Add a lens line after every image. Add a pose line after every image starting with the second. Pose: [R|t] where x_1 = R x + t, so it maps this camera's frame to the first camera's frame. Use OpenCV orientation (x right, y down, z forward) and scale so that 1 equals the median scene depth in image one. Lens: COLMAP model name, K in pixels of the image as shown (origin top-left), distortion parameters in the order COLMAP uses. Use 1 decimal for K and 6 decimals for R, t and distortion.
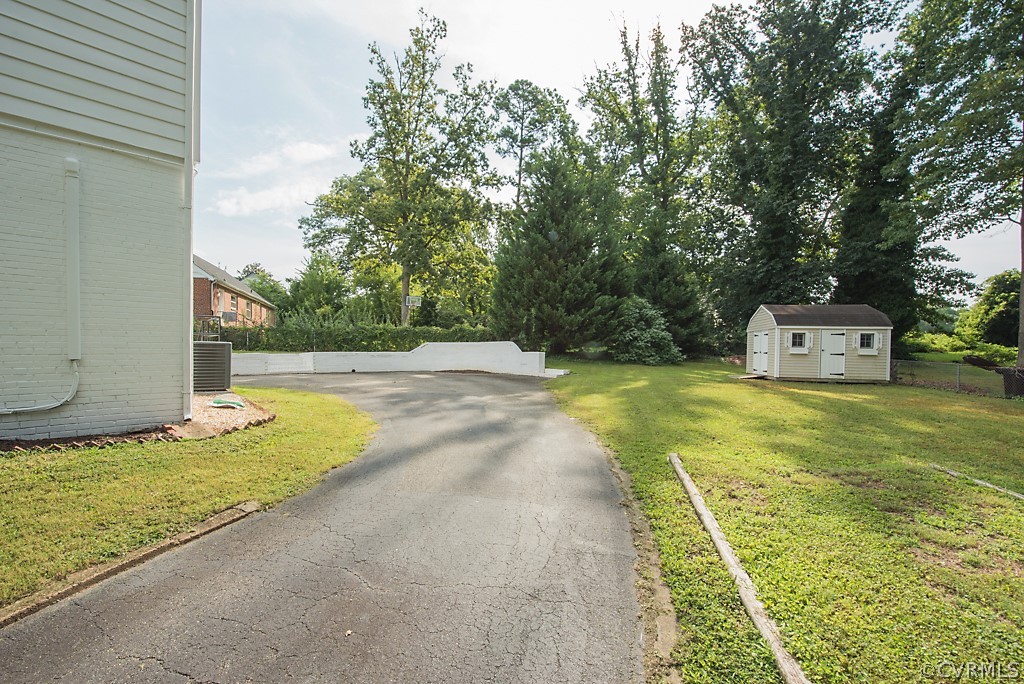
lens RADIAL K [[407.7, 0, 505.0], [0, 407.7, 352.4], [0, 0, 1]] dist [-0.016364, -0.001138]
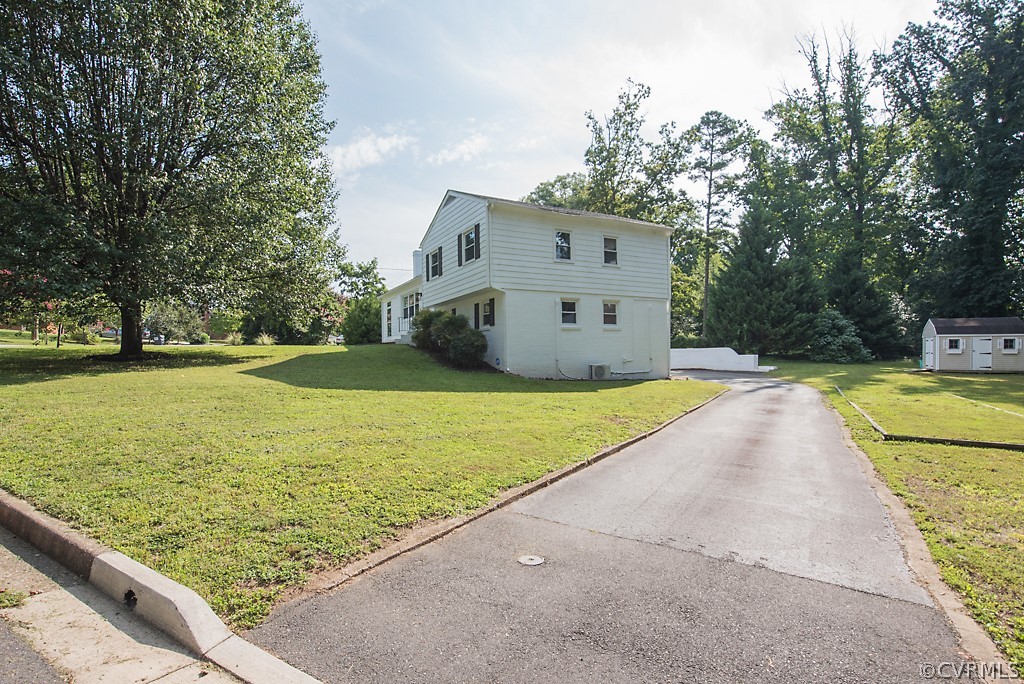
lens RADIAL K [[493.3, 0, 510.3], [0, 493.3, 348.9], [0, 0, 1]] dist [-0.003967, -0.001035]
pose [[0.961373, -0.016690, -0.274743, -0.168302], [0.012580, 0.999781, -0.016713, -0.002007], [0.274962, 0.012612, 0.961372, -0.589882]]
